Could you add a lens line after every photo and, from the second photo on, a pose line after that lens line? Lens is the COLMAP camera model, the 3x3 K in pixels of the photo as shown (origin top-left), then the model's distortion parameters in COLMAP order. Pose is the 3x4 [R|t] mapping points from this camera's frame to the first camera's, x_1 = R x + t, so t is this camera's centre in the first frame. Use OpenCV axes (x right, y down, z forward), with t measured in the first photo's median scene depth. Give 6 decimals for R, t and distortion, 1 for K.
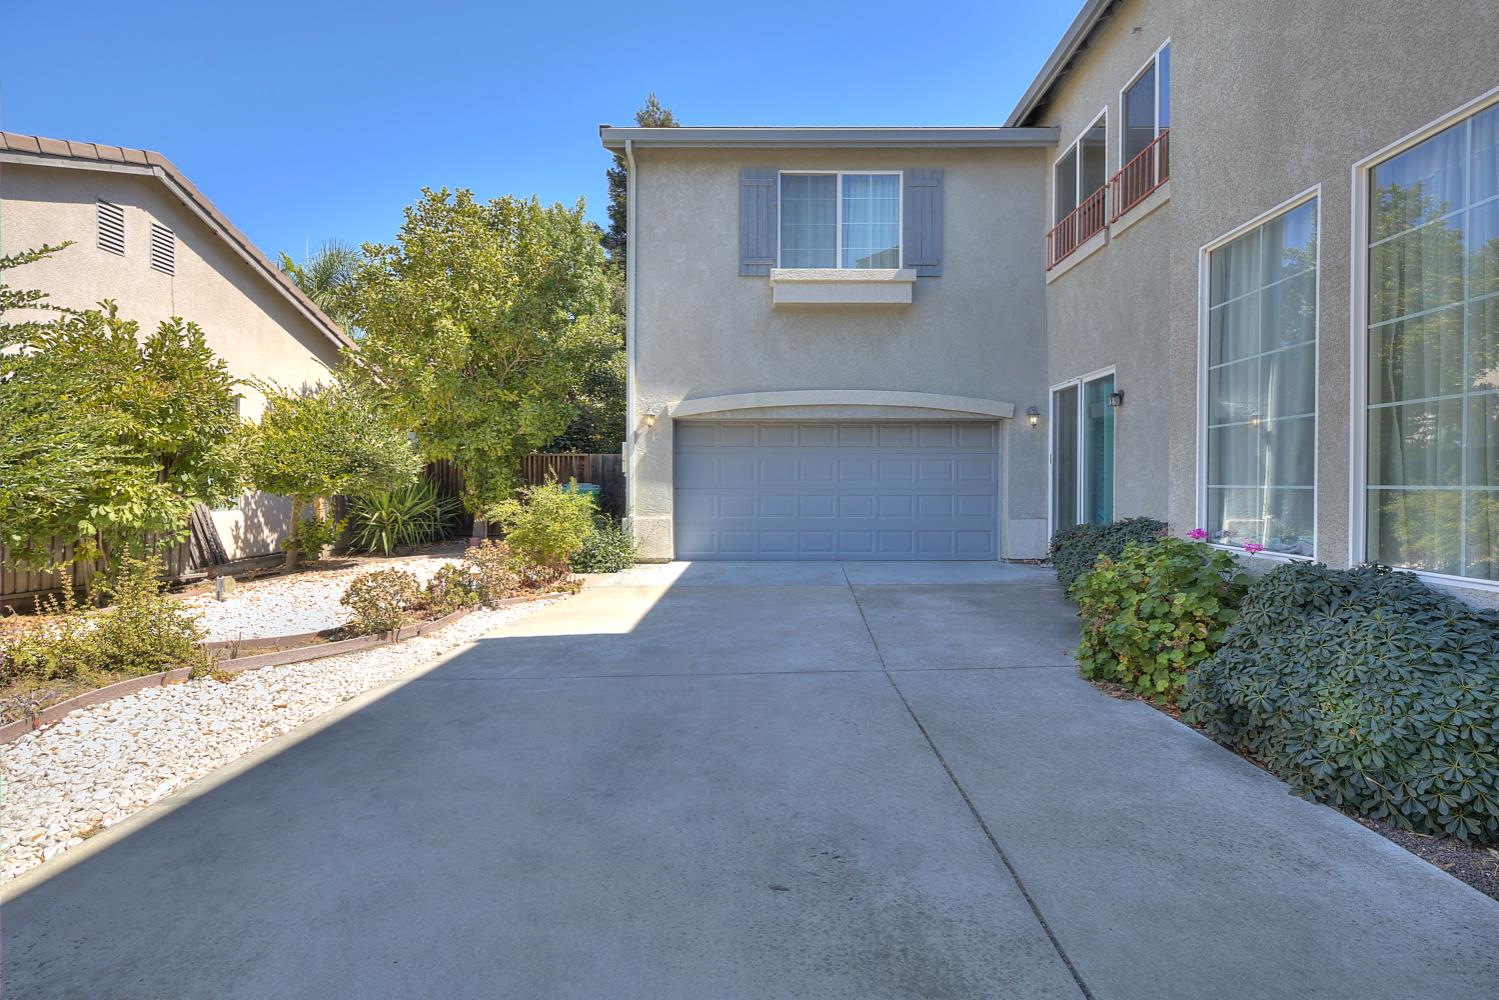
lens RADIAL K [[677.0, 0, 751.2], [0, 677.0, 494.0], [0, 0, 1]] dist [0.002892, 0.000870]
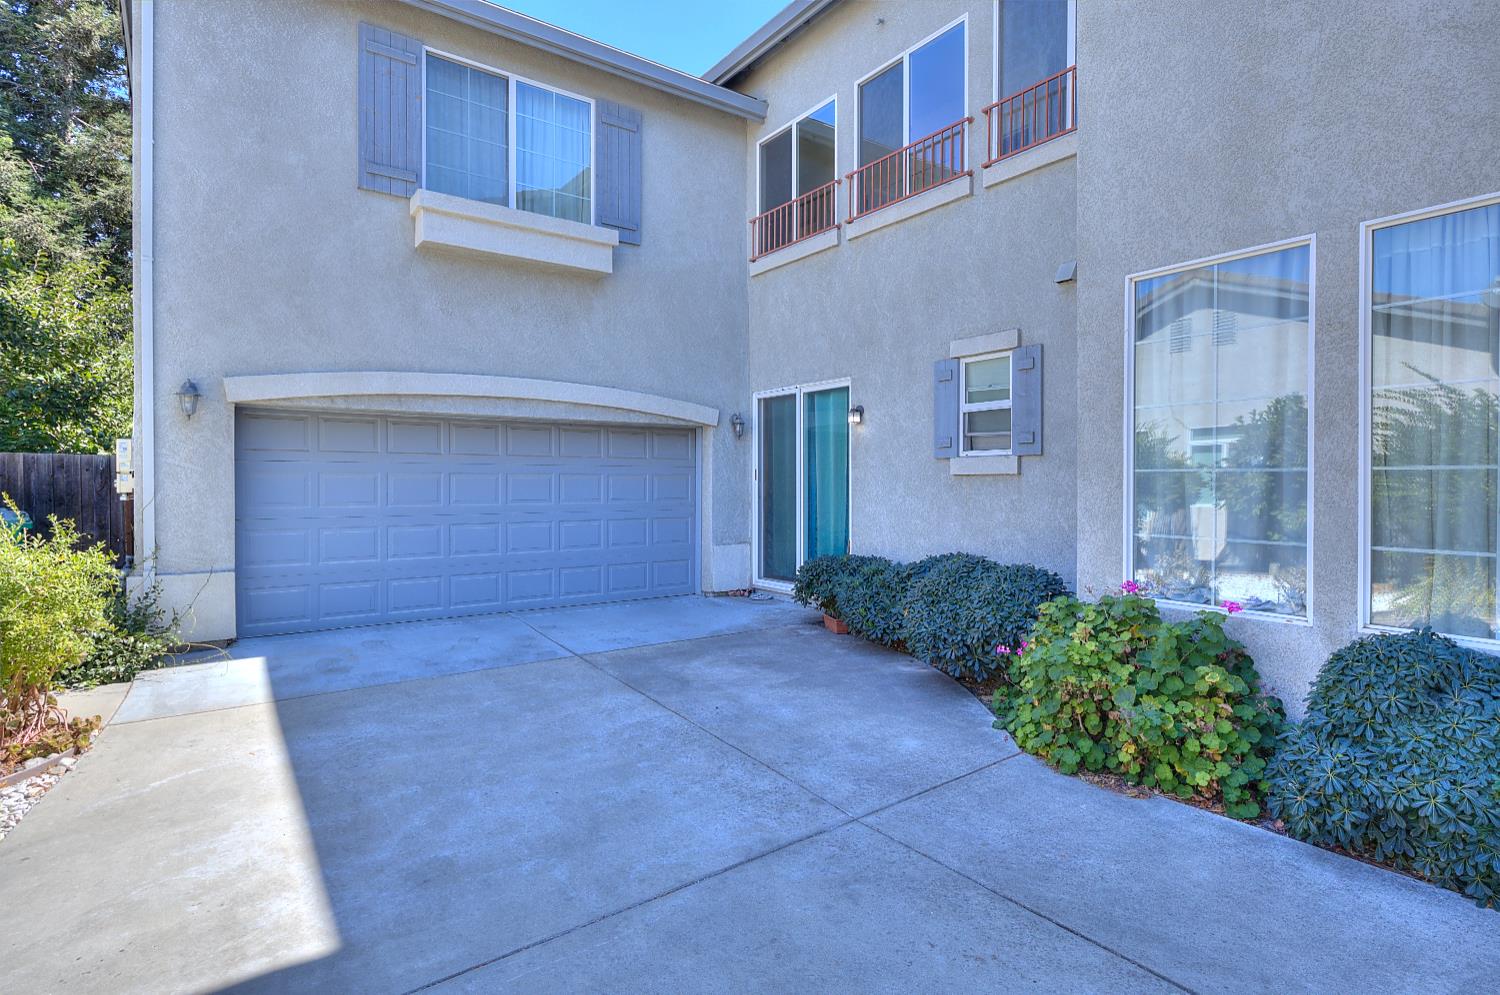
lens RADIAL K [[767.3, 0, 751.5], [0, 767.3, 491.6], [0, 0, 1]] dist [-0.003340, 0.001661]
pose [[0.805379, -0.009006, 0.592692, -0.159622], [0.009474, 0.999952, 0.002321, -0.033648], [-0.592684, 0.003746, 0.805426, 0.203485]]
